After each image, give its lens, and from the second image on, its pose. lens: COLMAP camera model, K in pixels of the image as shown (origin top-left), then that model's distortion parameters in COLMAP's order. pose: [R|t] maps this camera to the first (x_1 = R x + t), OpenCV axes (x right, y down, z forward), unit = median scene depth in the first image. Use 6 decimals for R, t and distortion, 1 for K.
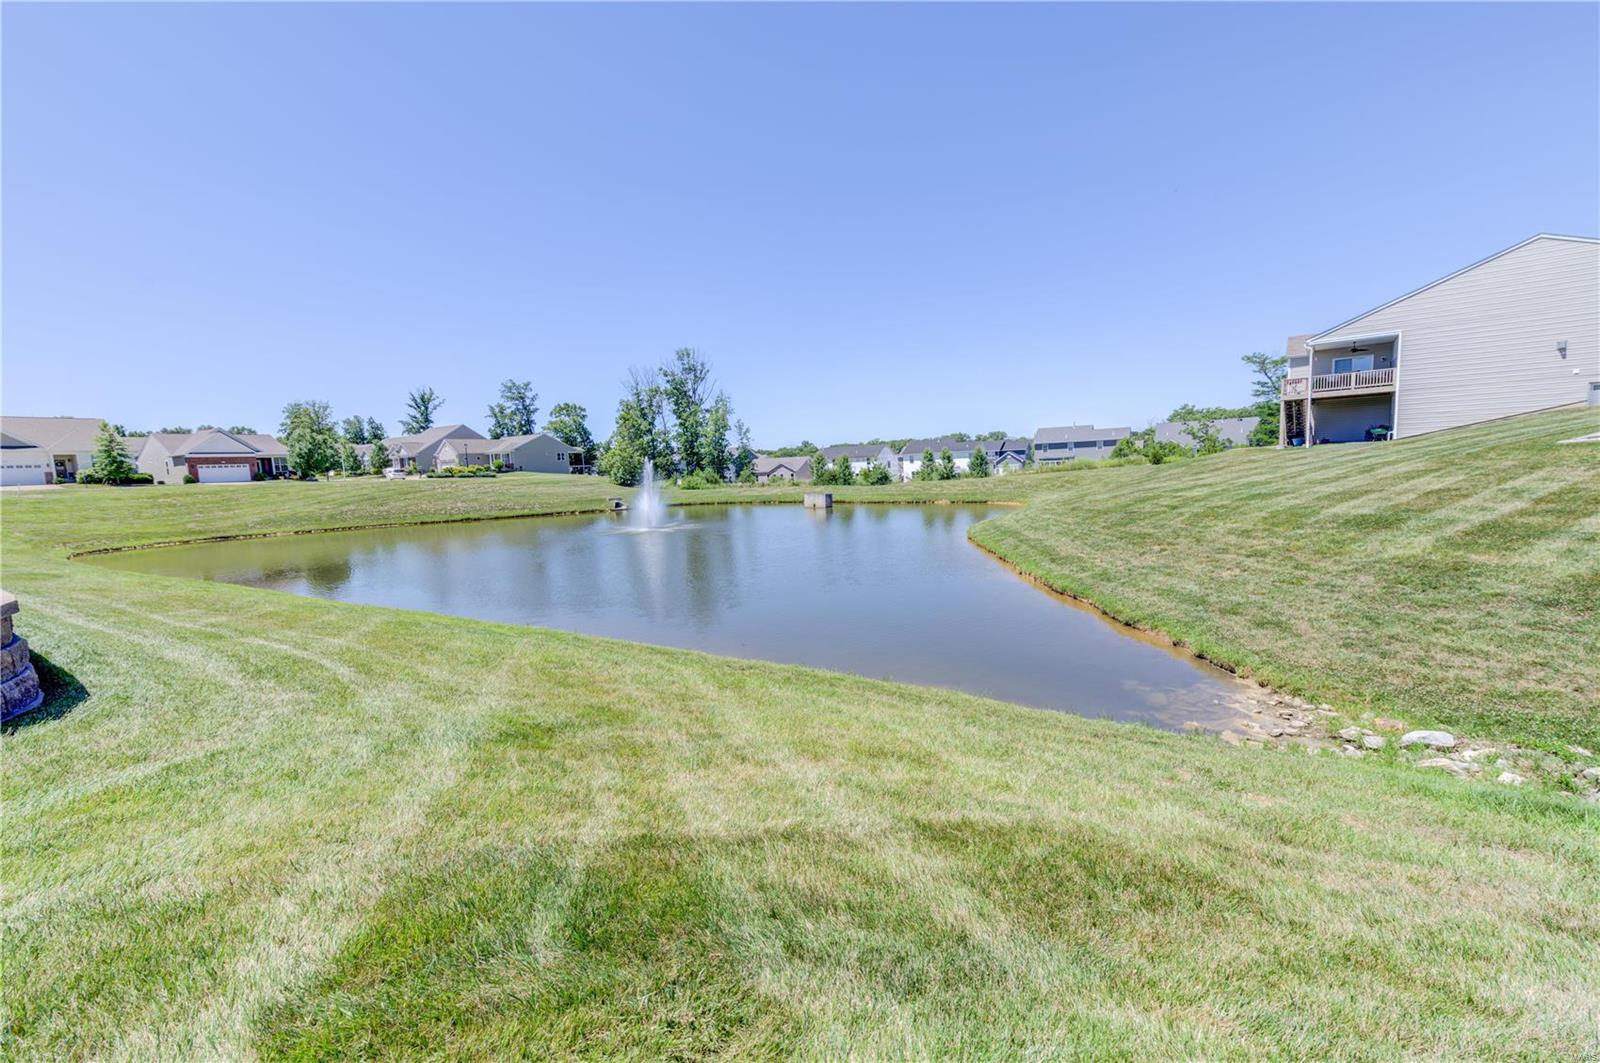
lens RADIAL K [[626.7, 0, 798.6], [0, 626.7, 539.8], [0, 0, 1]] dist [0.007312, -0.001822]
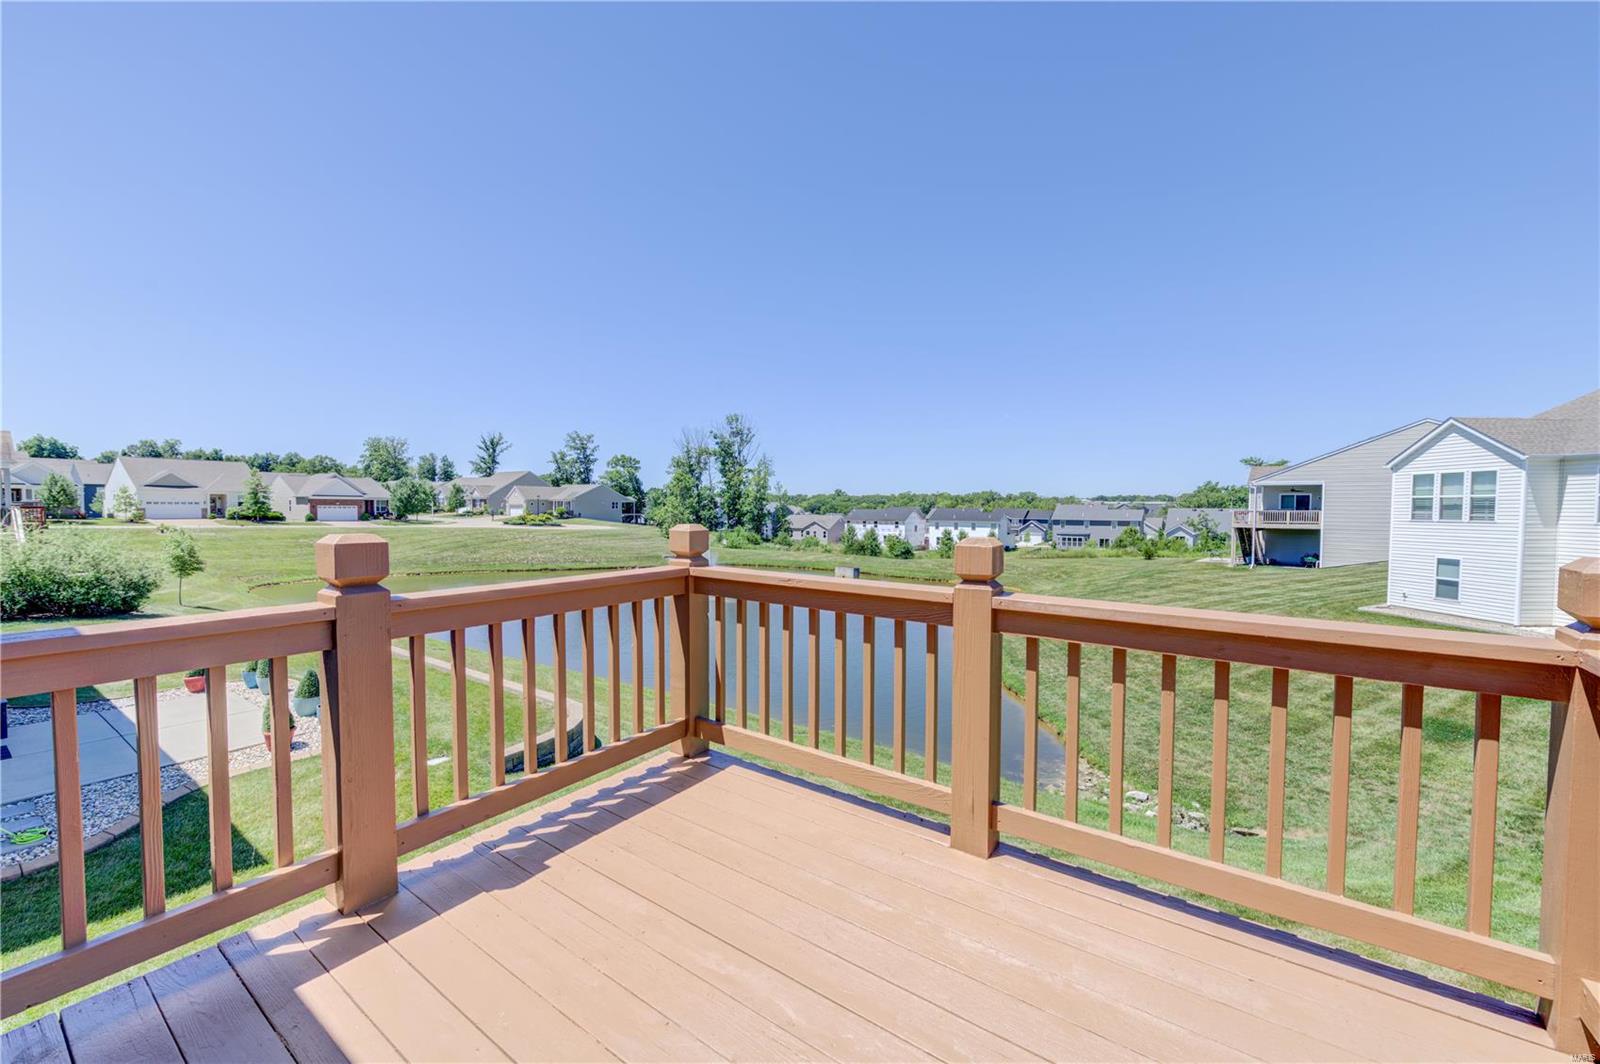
lens RADIAL K [[626.7, 0, 803.0], [0, 626.7, 536.9], [0, 0, 1]] dist [0.007312, -0.001822]
pose [[0.997408, 0.059339, -0.040697, -0.007918], [-0.062115, 0.995559, -0.070737, -0.048649], [0.036319, 0.073081, 0.996664, -0.179593]]
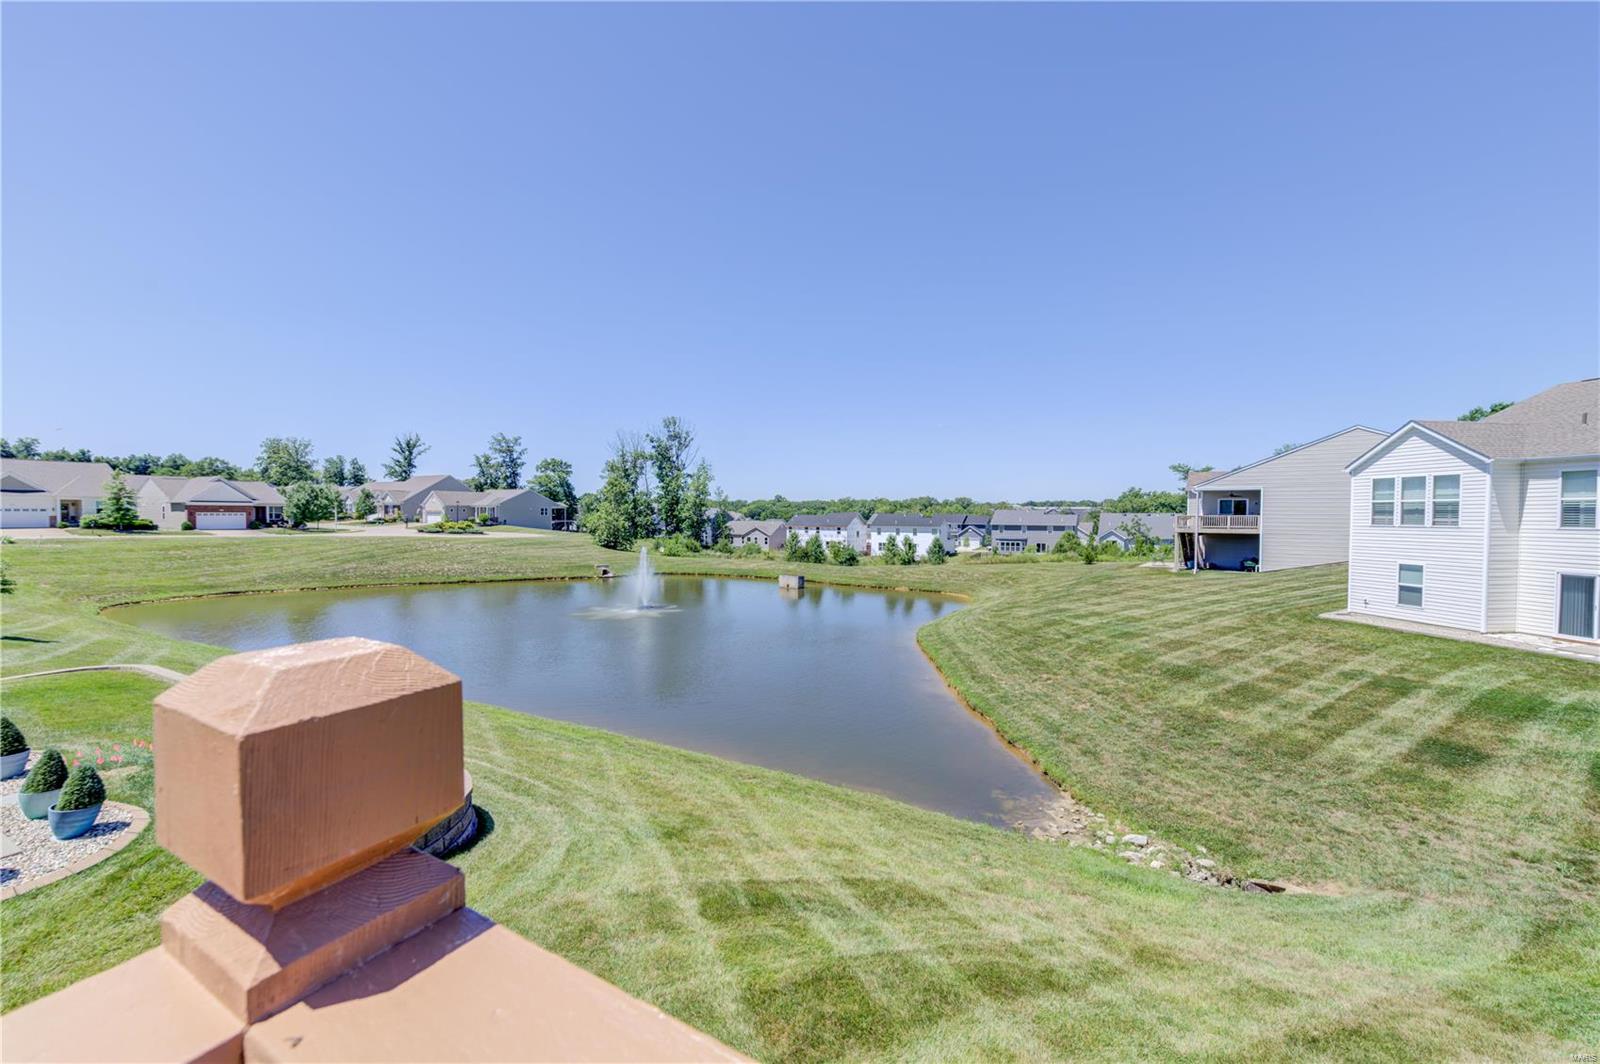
lens RADIAL K [[626.7, 0, 802.2], [0, 626.7, 538.0], [0, 0, 1]] dist [0.007312, -0.001822]
pose [[0.997172, 0.053020, 0.053267, -0.014770], [-0.048470, 0.995340, -0.083358, -0.054714], [-0.057438, 0.080540, 0.995095, -0.127418]]
